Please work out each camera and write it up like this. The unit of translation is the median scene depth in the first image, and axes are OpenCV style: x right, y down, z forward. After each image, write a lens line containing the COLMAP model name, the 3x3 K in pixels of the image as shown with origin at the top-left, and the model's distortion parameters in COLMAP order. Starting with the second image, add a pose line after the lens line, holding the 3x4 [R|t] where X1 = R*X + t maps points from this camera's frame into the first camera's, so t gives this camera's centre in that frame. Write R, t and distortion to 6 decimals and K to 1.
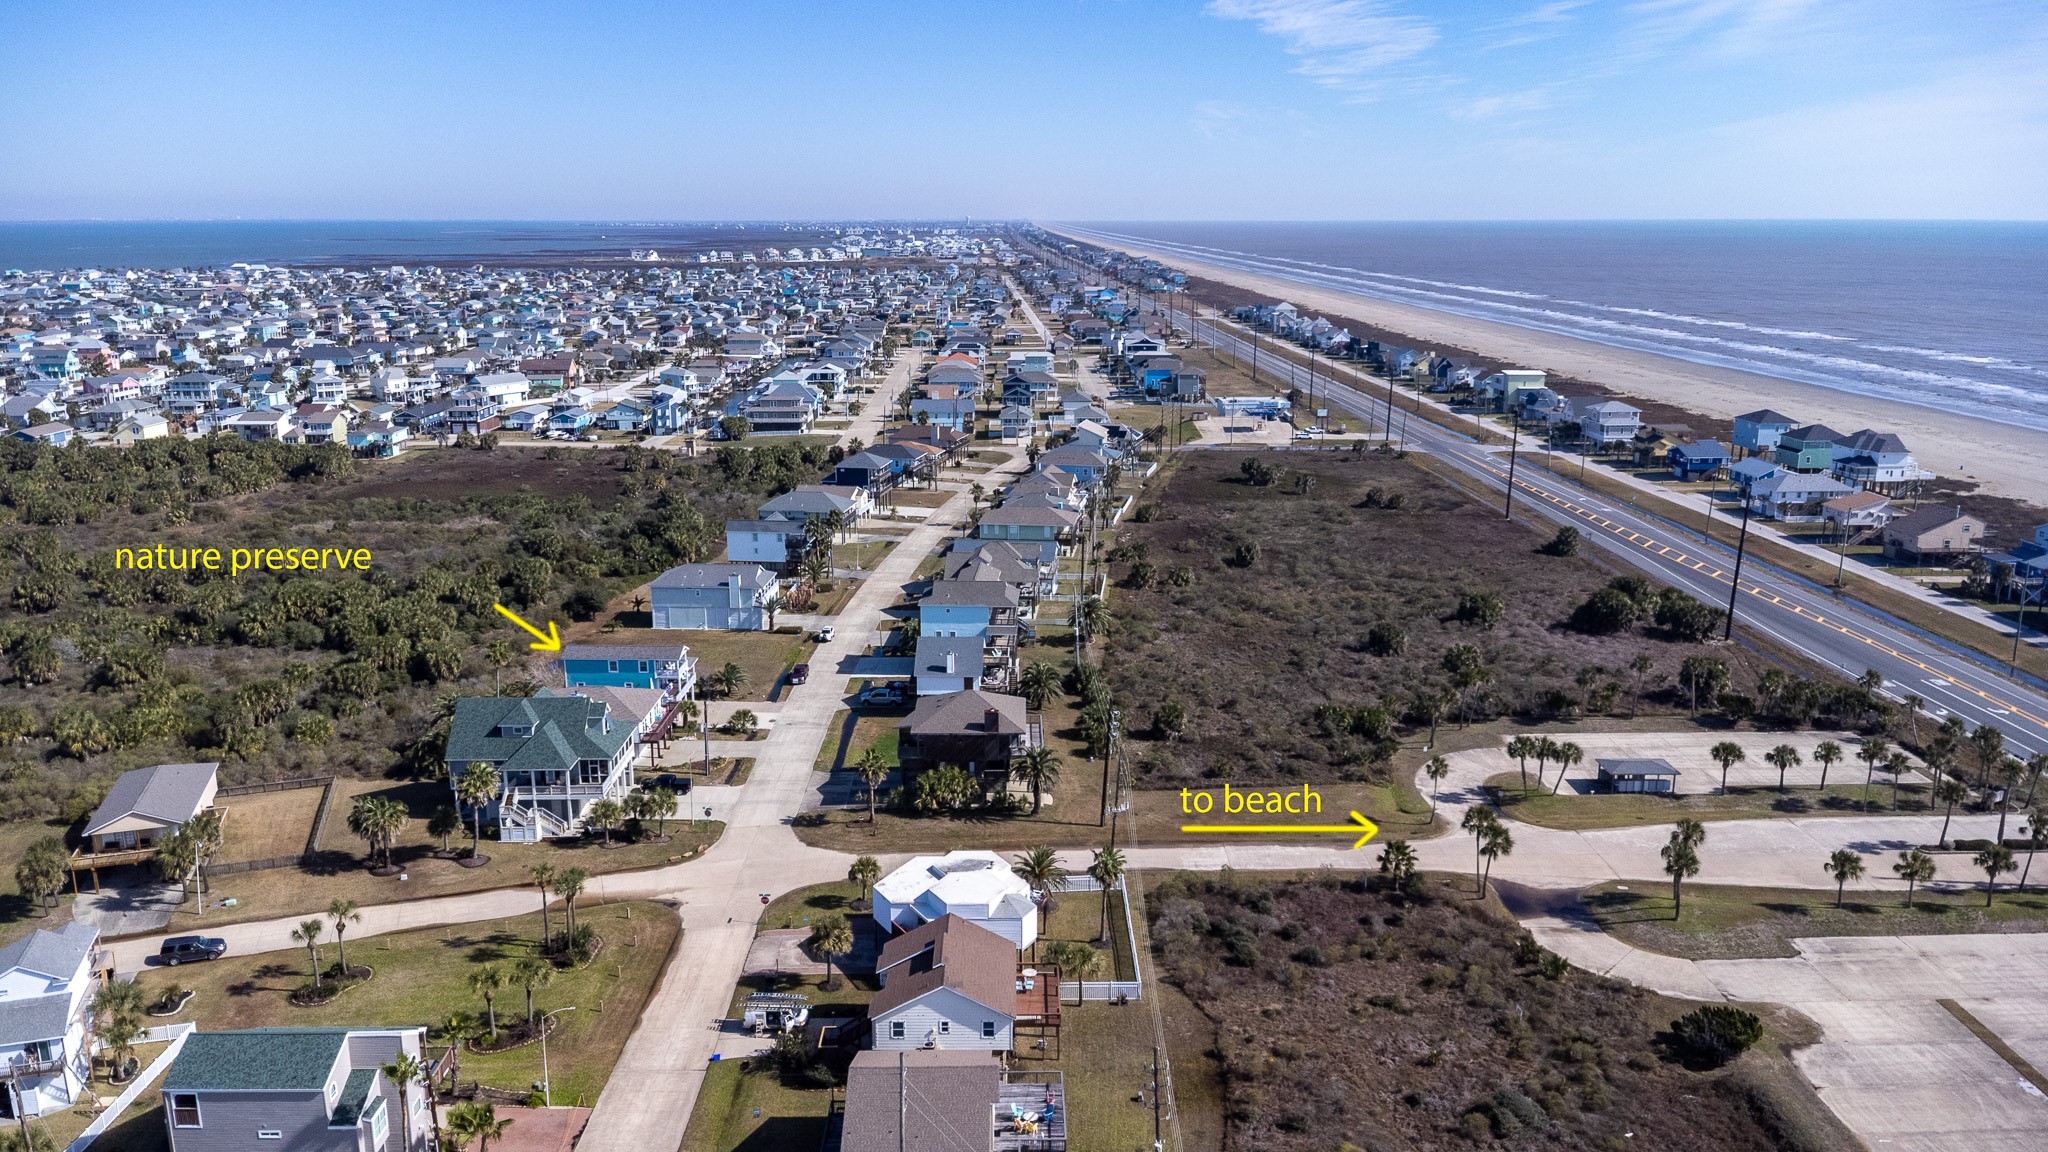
lens RADIAL K [[1461.8, 0, 1015.1], [0, 1461.8, 574.1], [0, 0, 1]] dist [0.007732, -0.000564]
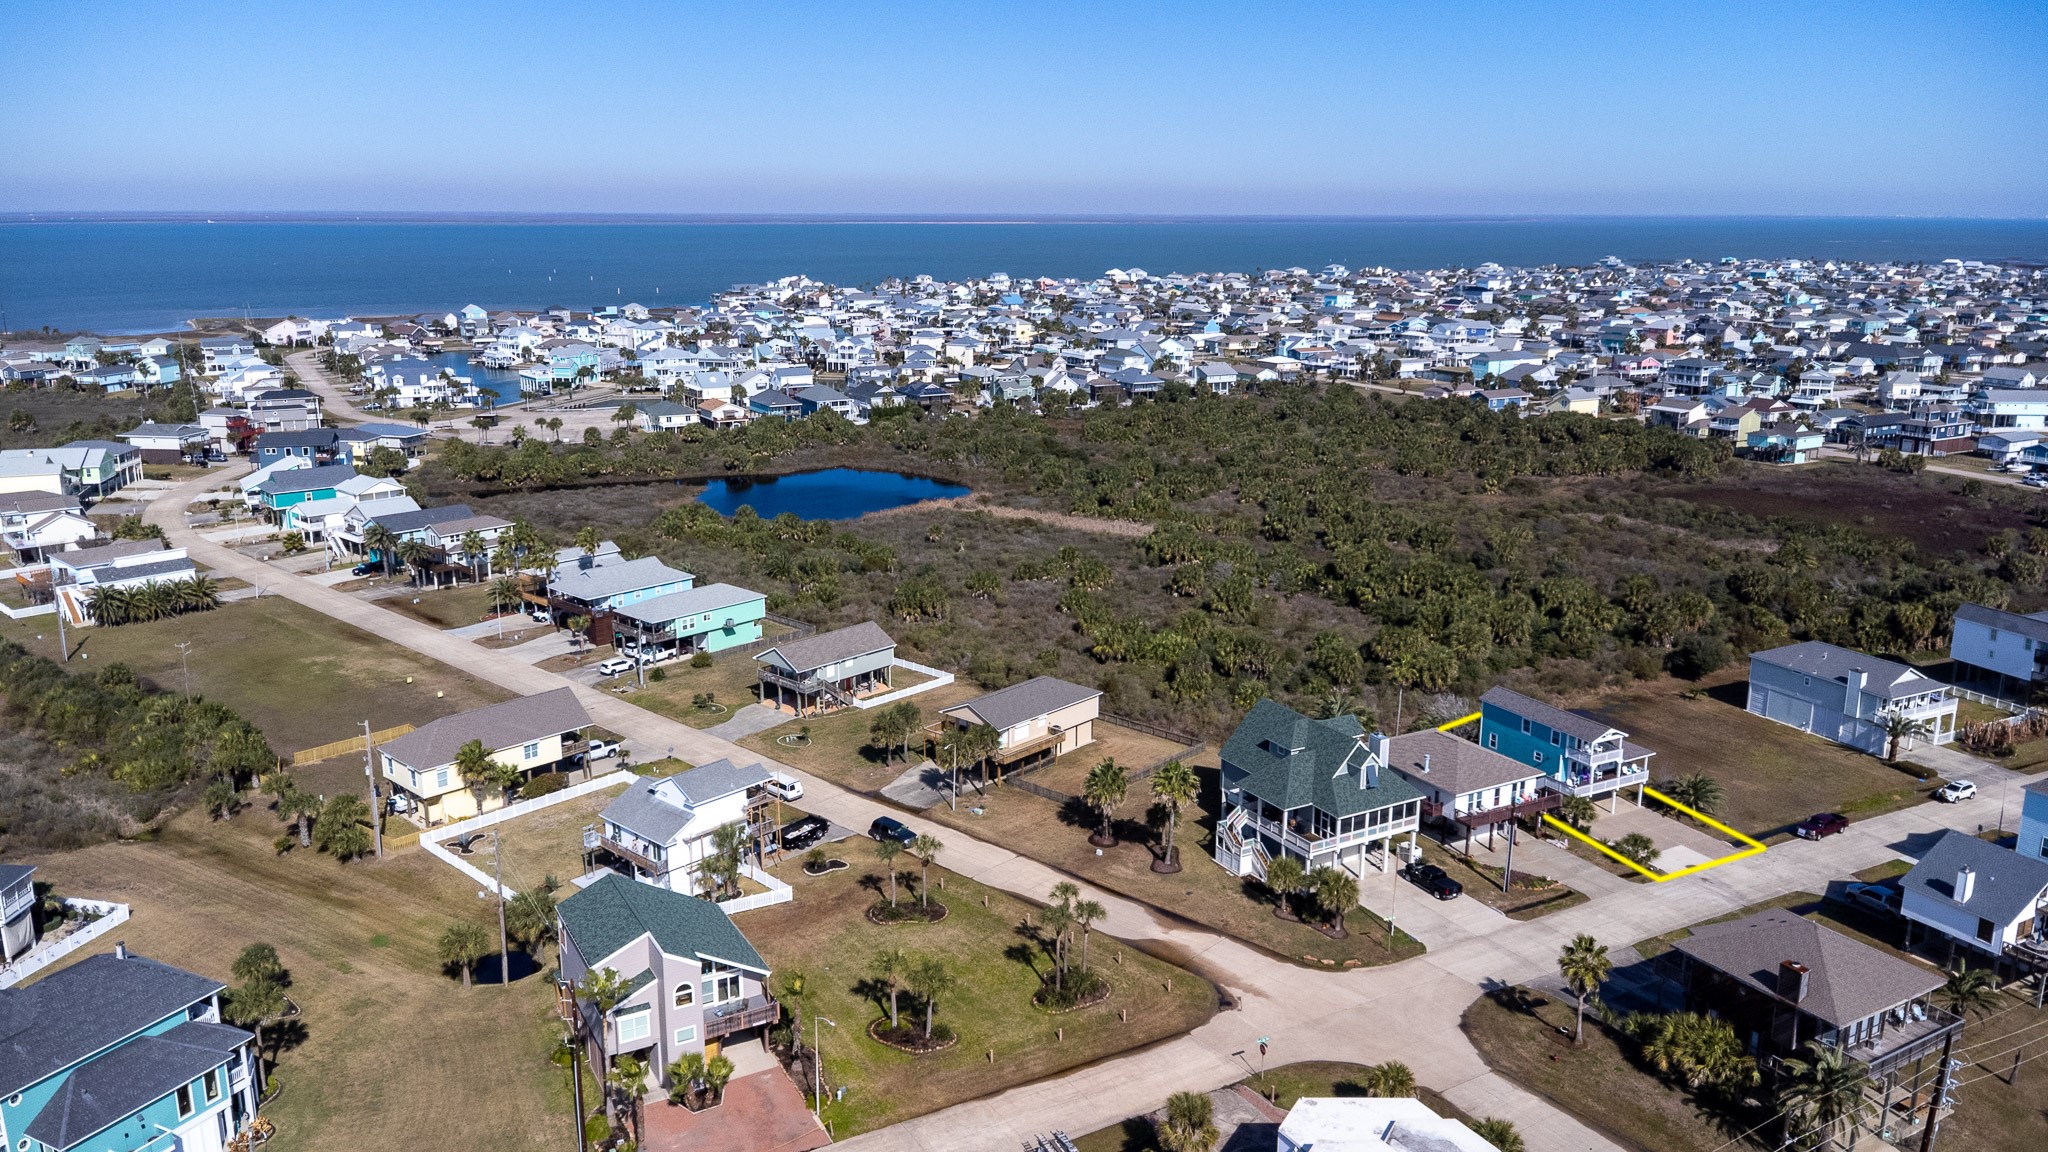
lens RADIAL K [[1461.8, 0, 1028.7], [0, 1461.8, 577.8], [0, 0, 1]] dist [0.007732, -0.000564]
pose [[0.488058, 0.212638, -0.846513, 0.219692], [-0.208411, 0.970206, 0.123549, -0.050552], [0.847563, 0.116124, 0.517833, 0.291843]]
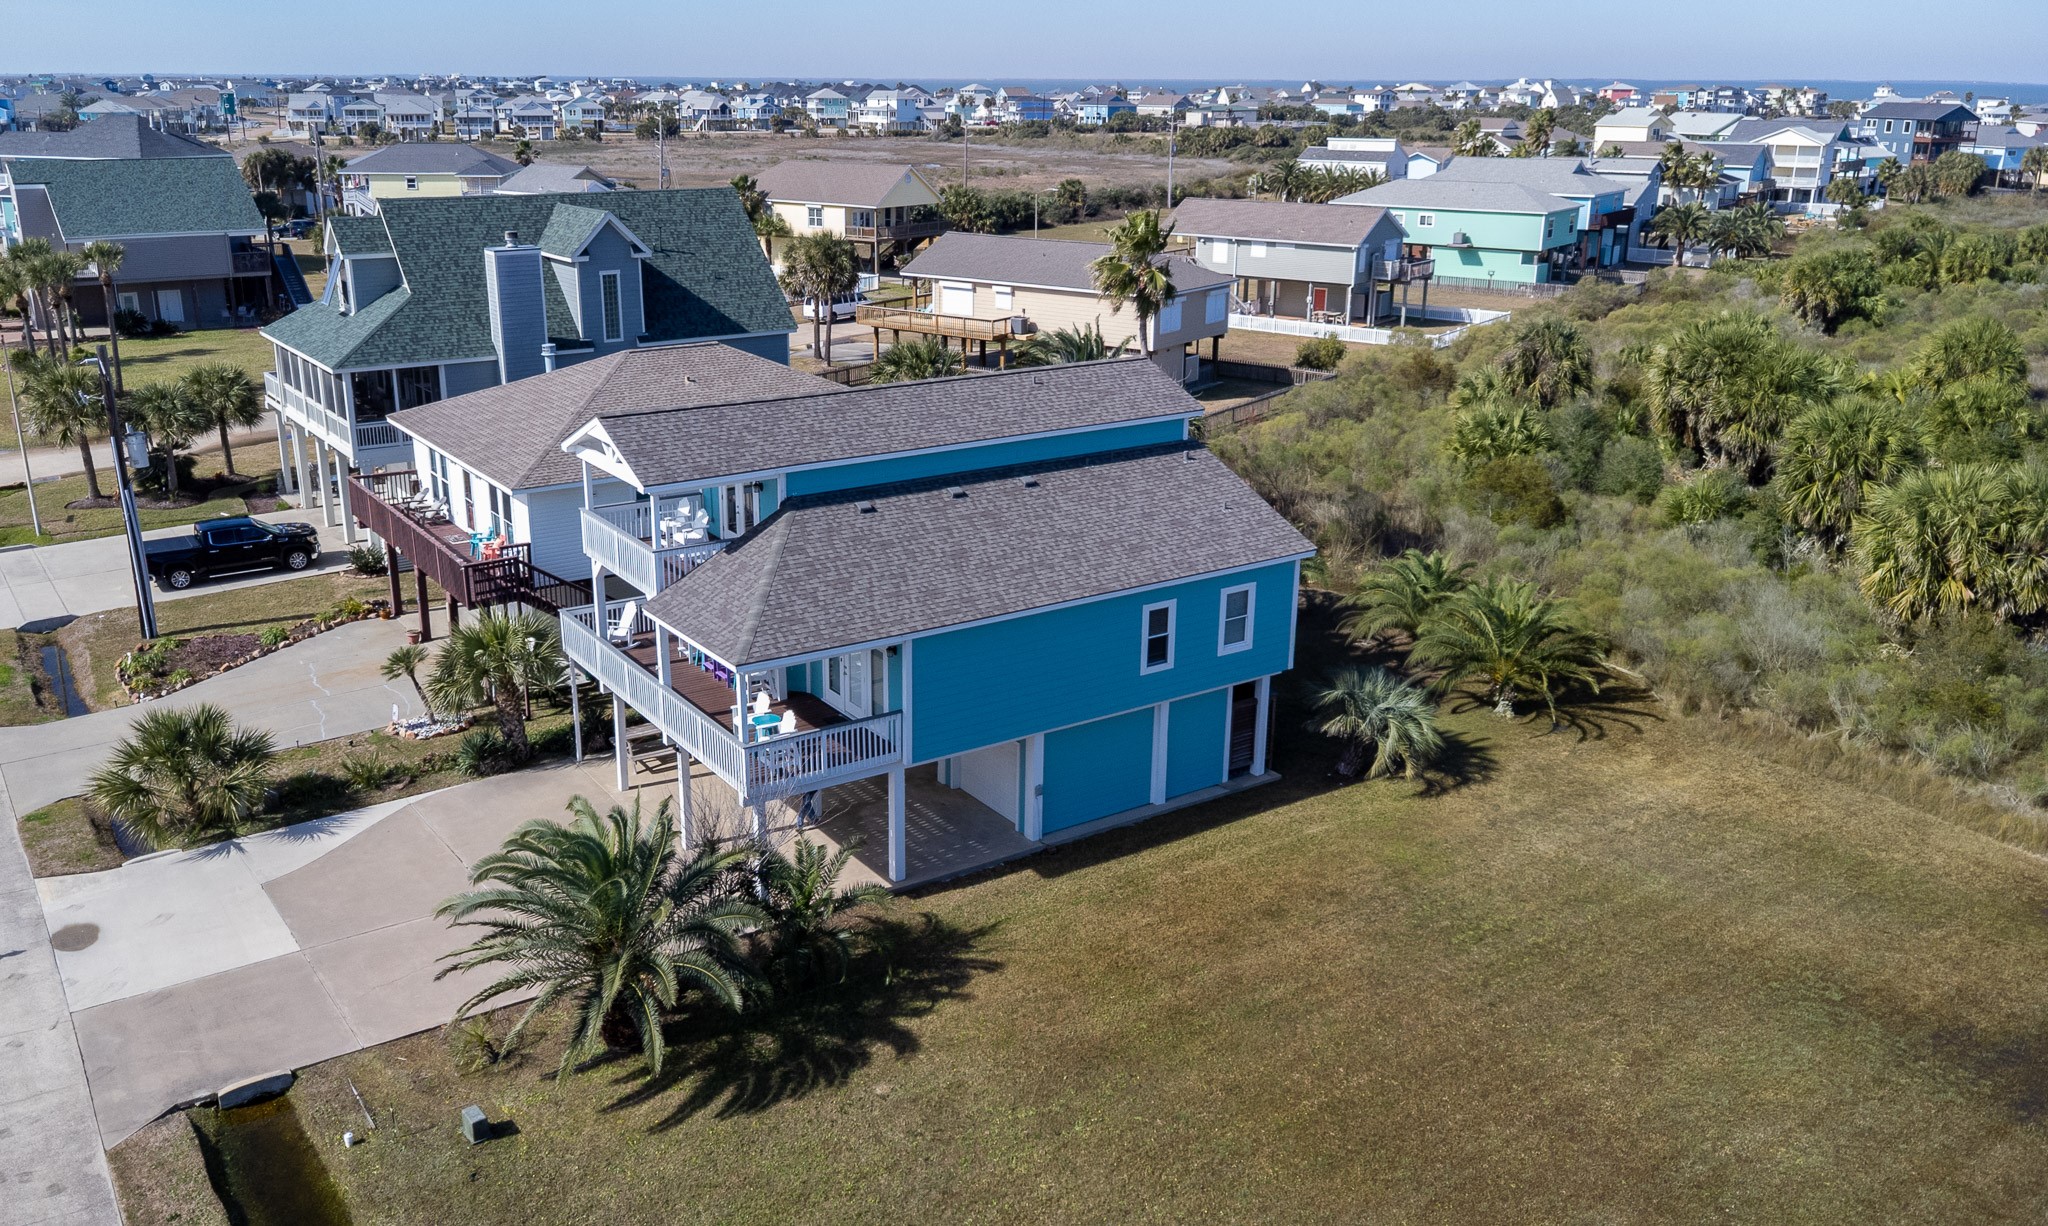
lens RADIAL K [[1587.4, 0, 1022.5], [0, 1587.4, 608.2], [0, 0, 1]] dist [0.000217, -0.017435]
pose [[-0.835577, 0.171380, -0.521958, -0.168199], [-0.123620, 0.867076, 0.482594, -0.019254], [0.535284, 0.467769, -0.703323, 1.021931]]
